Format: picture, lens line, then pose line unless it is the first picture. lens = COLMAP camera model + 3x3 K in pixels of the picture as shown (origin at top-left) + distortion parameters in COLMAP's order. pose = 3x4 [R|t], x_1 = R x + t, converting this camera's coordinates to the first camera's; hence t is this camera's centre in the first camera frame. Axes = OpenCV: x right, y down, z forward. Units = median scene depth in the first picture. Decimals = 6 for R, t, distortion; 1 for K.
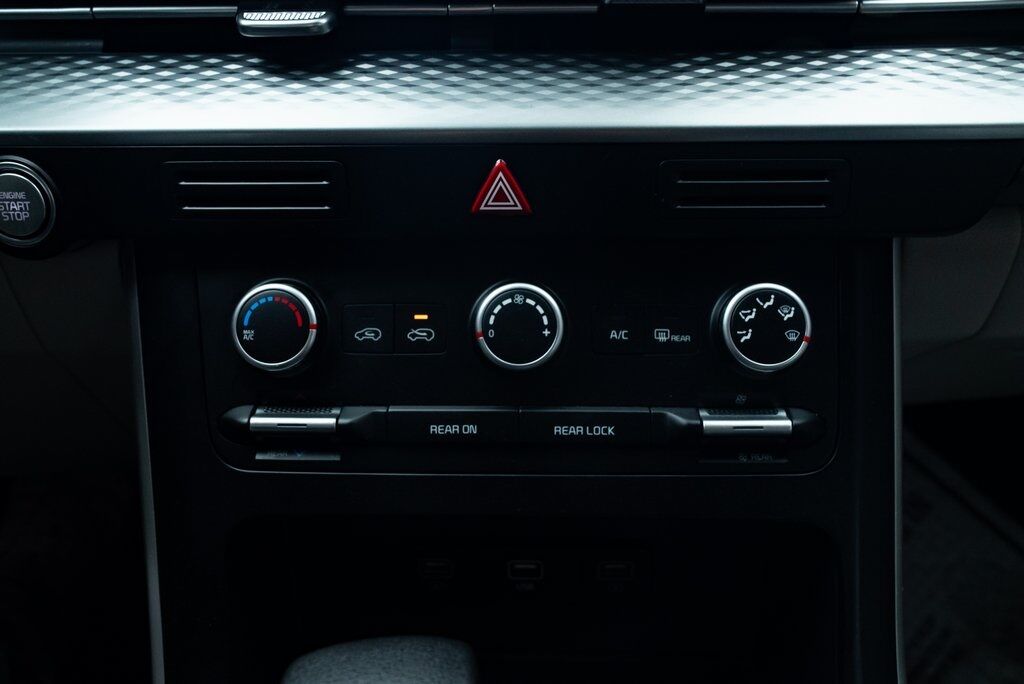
lens RADIAL K [[867.9, 0, 505.5], [0, 867.9, 346.3], [0, 0, 1]] dist [-0.011166, 0.017028]
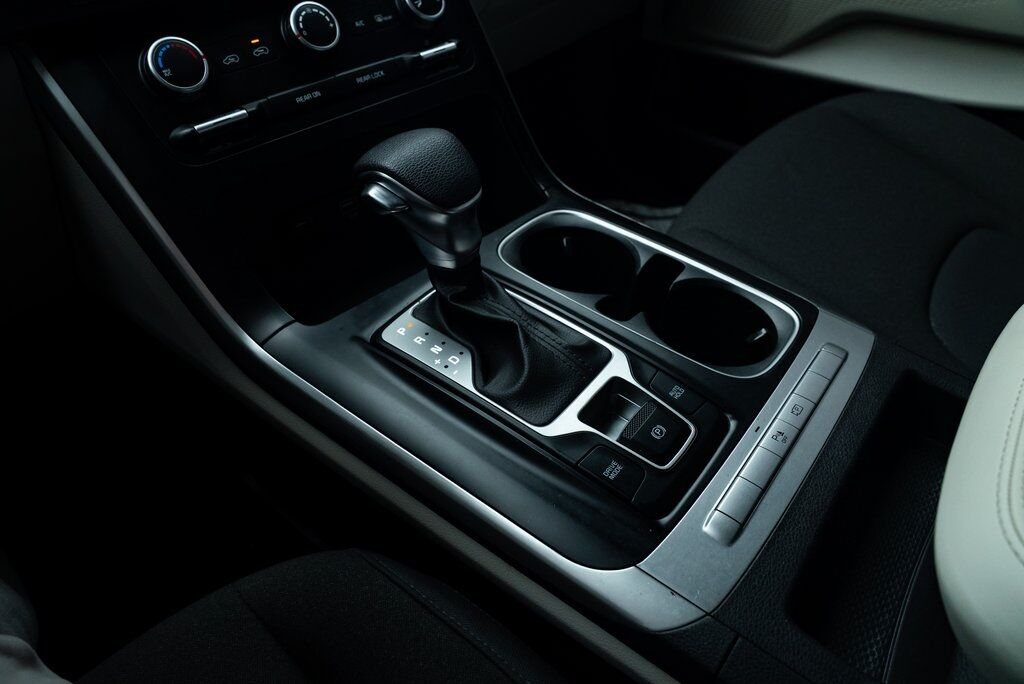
lens RADIAL K [[686.5, 0, 513.9], [0, 686.5, 345.4], [0, 0, 1]] dist [-0.041213, 0.023307]
pose [[0.689113, -0.475065, 0.547208, -0.754176], [0.398063, 0.879160, 0.261962, 0.338824], [-0.605533, 0.037302, 0.794946, -0.298345]]
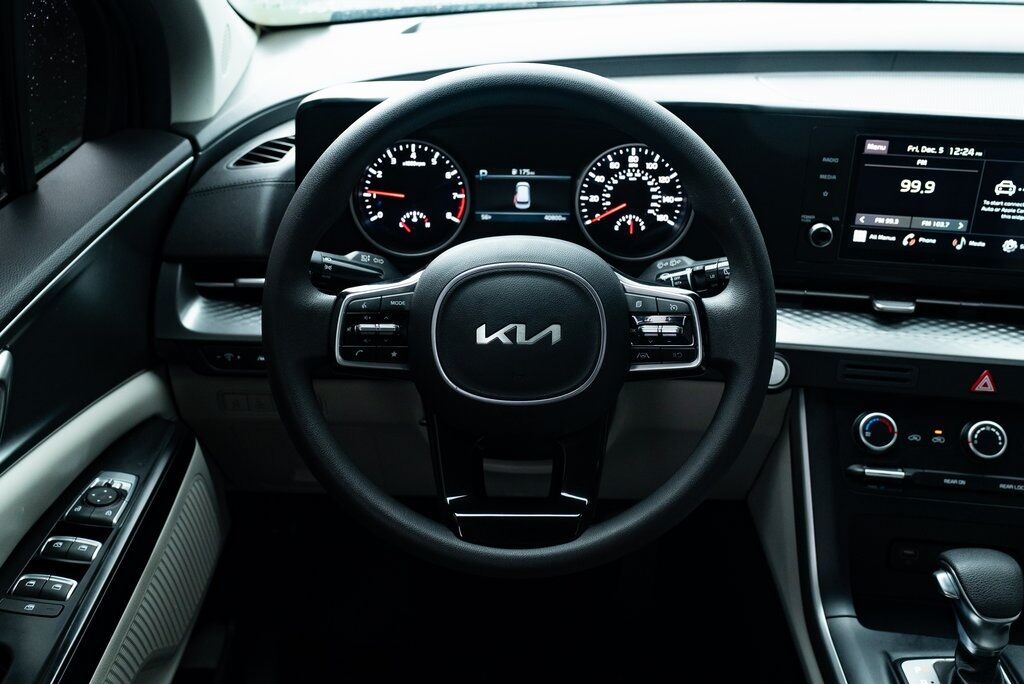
lens RADIAL K [[973.5, 0, 515.9], [0, 973.5, 342.4], [0, 0, 1]] dist [-0.007212, 0.000000]
pose [[0.993787, 0.073879, -0.083244, -1.043958], [-0.081963, 0.991777, -0.098291, 0.078041], [0.075298, 0.104503, 0.991670, -1.715788]]
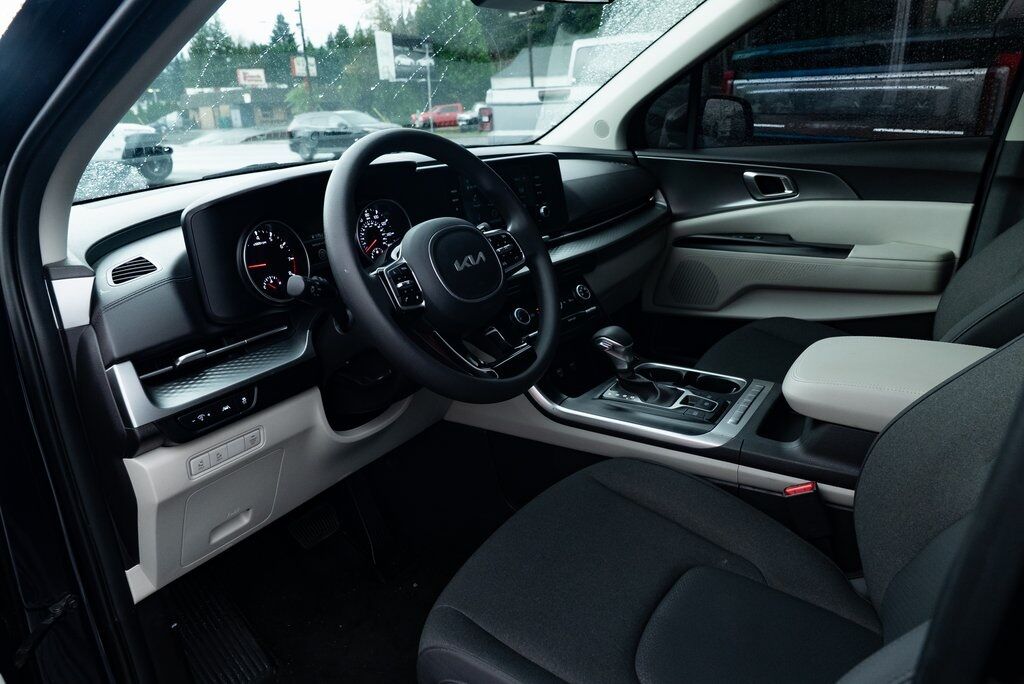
lens RADIAL K [[686.5, 0, 509.0], [0, 686.5, 343.4], [0, 0, 1]] dist [-0.041213, 0.023307]
pose [[0.633187, -0.270022, 0.725370, -3.010317], [0.490980, 0.864608, -0.106731, 0.458889], [-0.598341, 0.423723, 0.680034, -1.384978]]
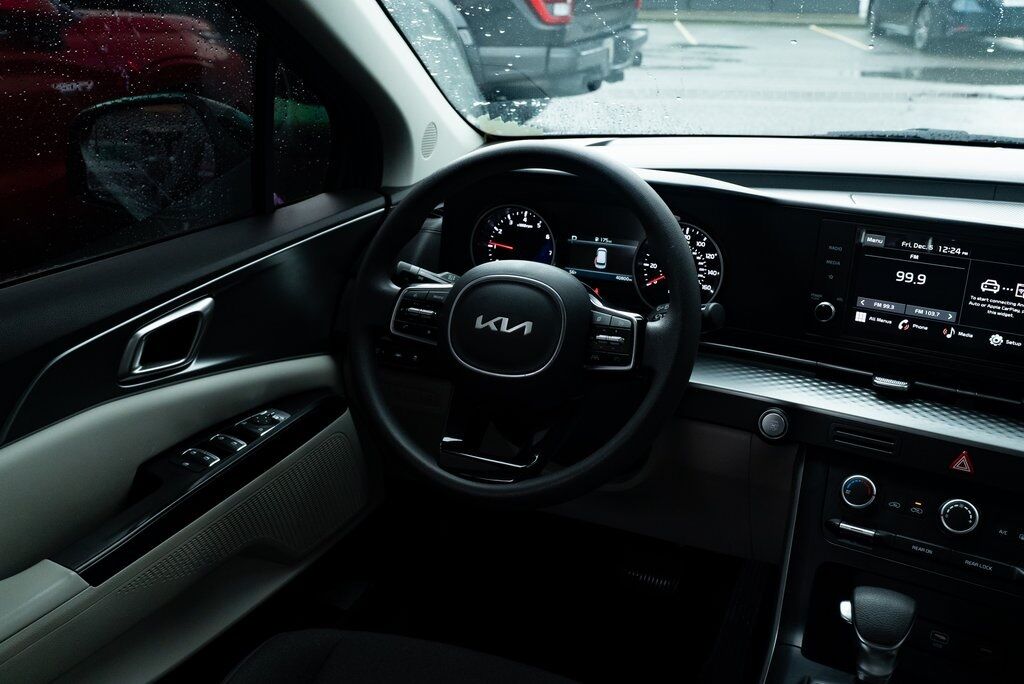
lens RADIAL K [[973.5, 0, 512.7], [0, 973.5, 344.5], [0, 0, 1]] dist [-0.007212, 0.000000]
pose [[0.862488, 0.189336, -0.469326, 0.126091], [-0.302499, 0.936351, -0.178163, 0.401197], [0.405721, 0.295634, 0.864865, -2.096005]]
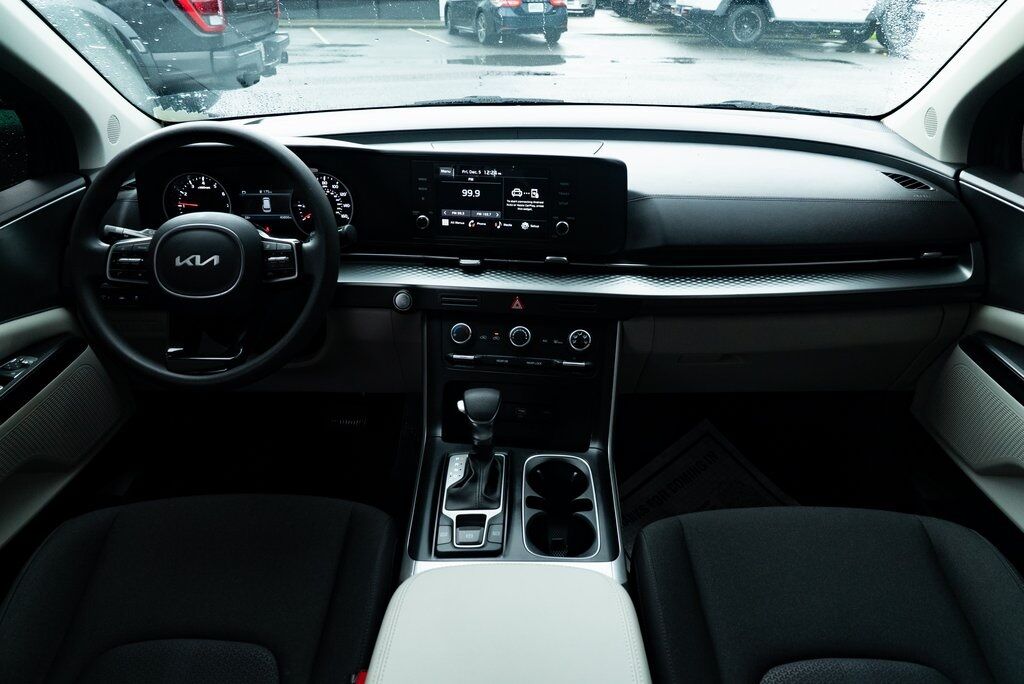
lens RADIAL K [[686.5, 0, 511.5], [0, 686.5, 338.9], [0, 0, 1]] dist [-0.041213, 0.023307]
pose [[0.993743, 0.059951, -0.094236, 0.281959], [-0.073322, 0.986633, -0.145533, 0.462075], [0.084252, 0.151532, 0.984855, -2.196538]]
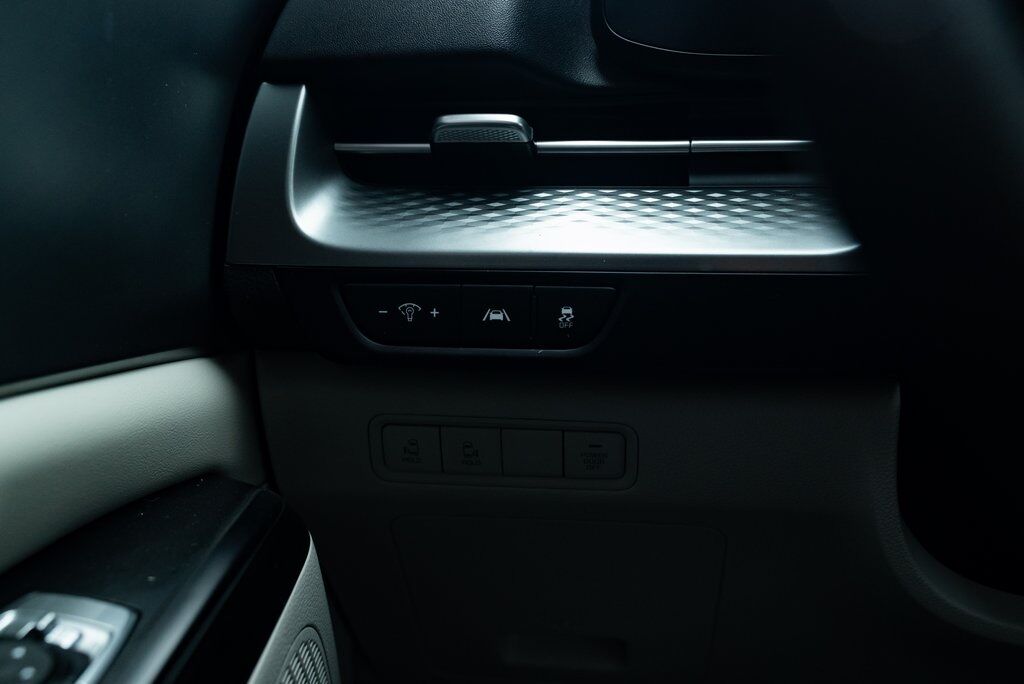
lens RADIAL K [[973.5, 0, 513.2], [0, 973.5, 340.6], [0, 0, 1]] dist [-0.007212, 0.000000]
pose [[0.979370, 0.061324, -0.192545, -1.748906], [-0.115885, 0.951032, -0.286546, 0.234206], [0.165544, 0.302948, 0.938519, -0.037149]]
